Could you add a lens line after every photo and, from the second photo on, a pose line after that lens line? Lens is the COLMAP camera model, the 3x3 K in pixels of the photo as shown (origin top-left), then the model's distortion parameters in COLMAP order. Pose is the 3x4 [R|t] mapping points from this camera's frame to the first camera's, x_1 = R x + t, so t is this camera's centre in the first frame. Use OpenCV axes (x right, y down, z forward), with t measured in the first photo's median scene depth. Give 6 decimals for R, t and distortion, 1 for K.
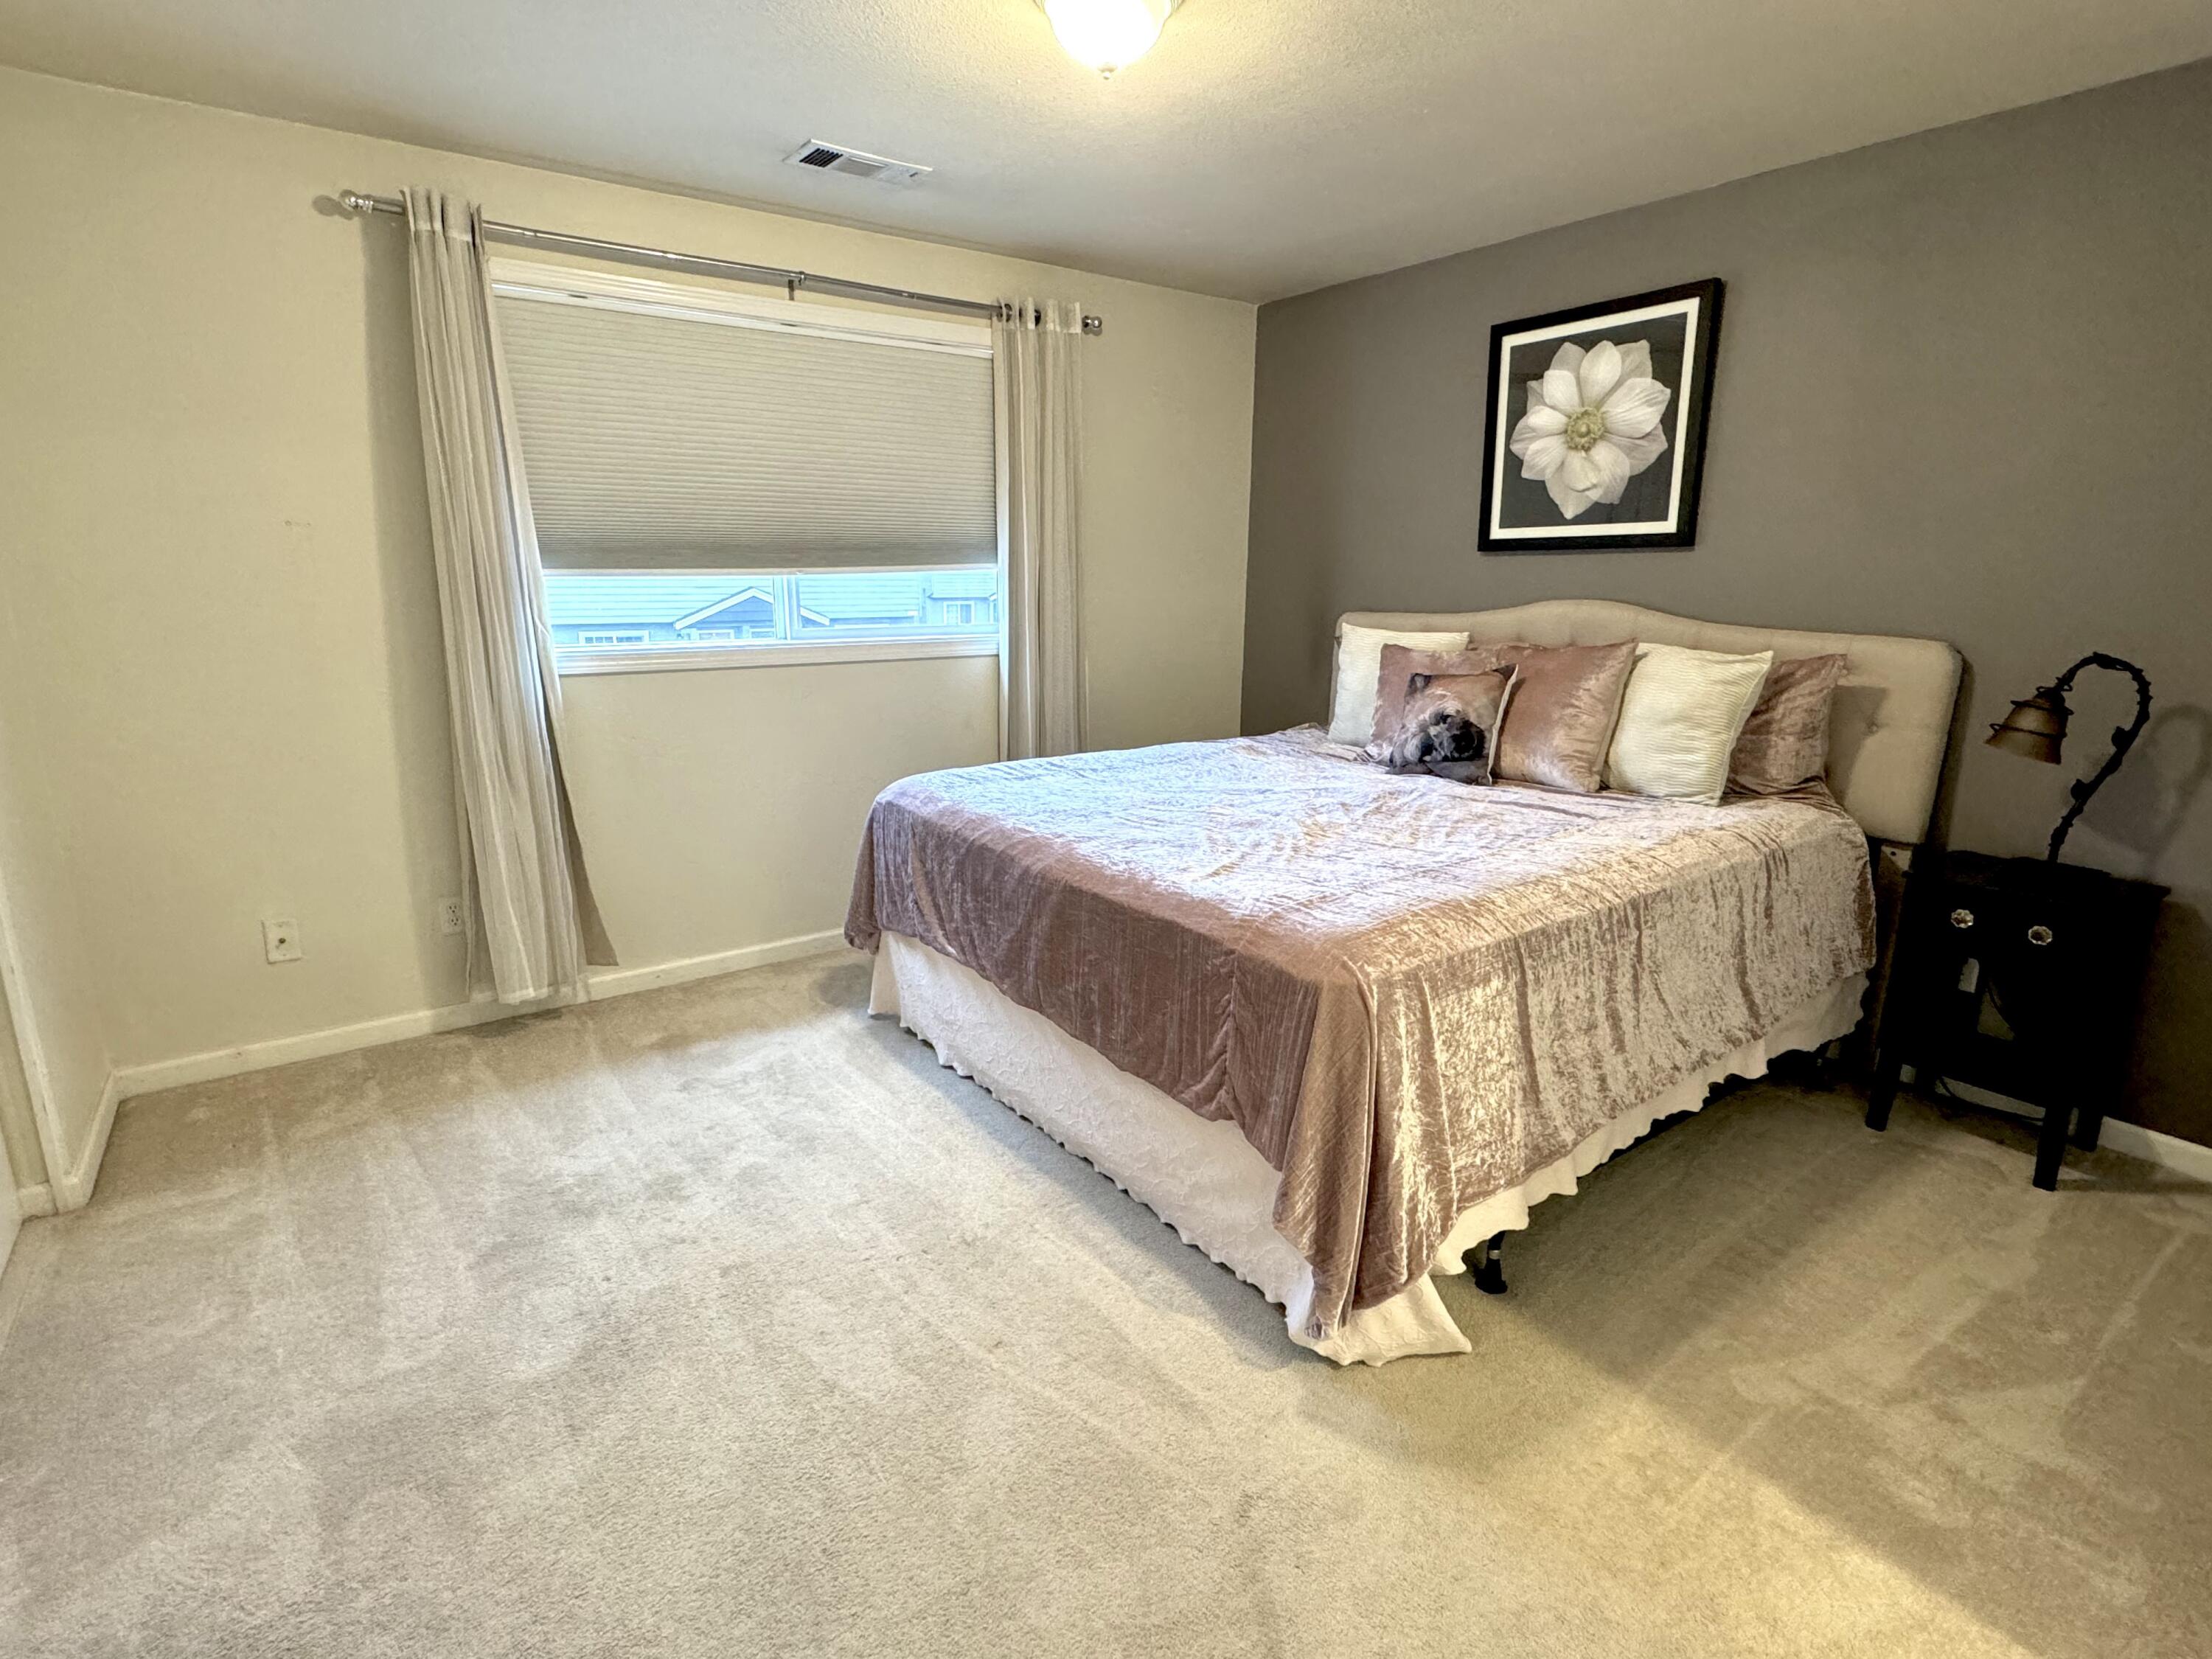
lens RADIAL K [[1097.9, 0, 1107.3], [0, 1097.9, 833.7], [0, 0, 1]] dist [-0.000214, -0.000913]
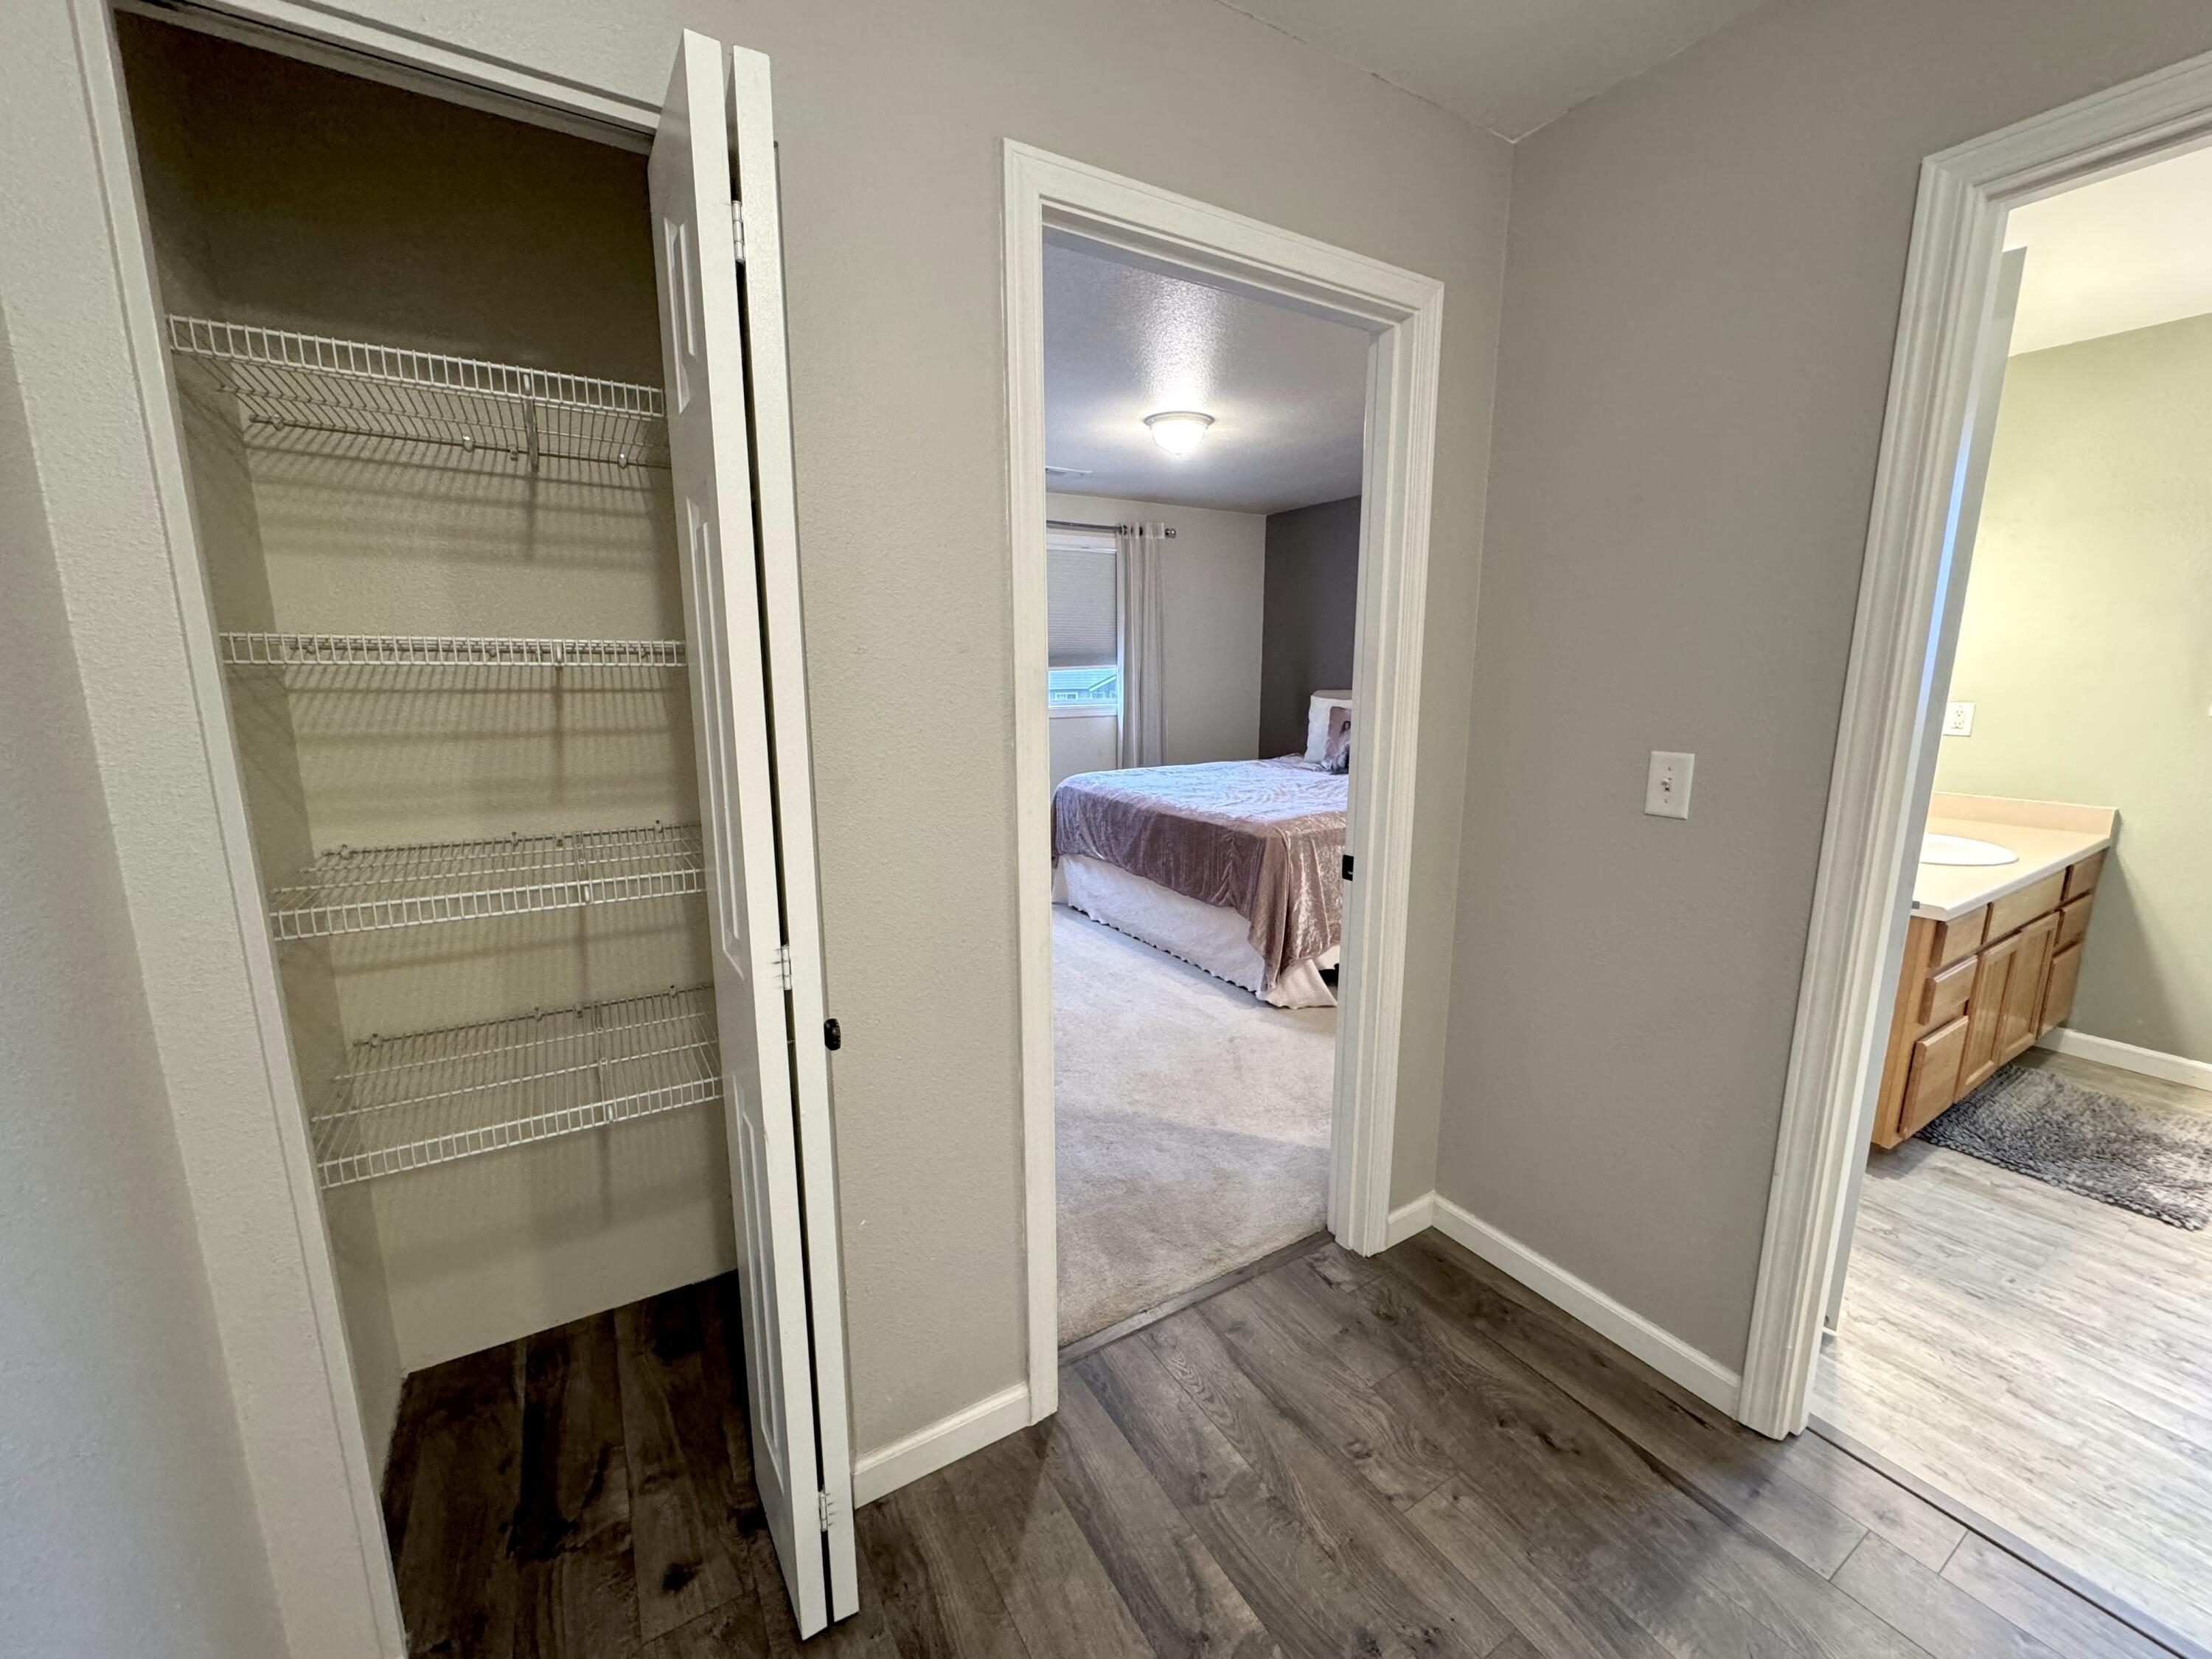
lens RADIAL K [[882.3, 0, 1107.7], [0, 882.3, 834.2], [0, 0, 1]] dist [0.016934, -0.000769]
pose [[0.996789, 0.002999, -0.080020, 0.001947], [-0.006860, 0.998822, -0.048030, 0.158087], [0.079782, 0.048425, 0.995635, -0.670117]]
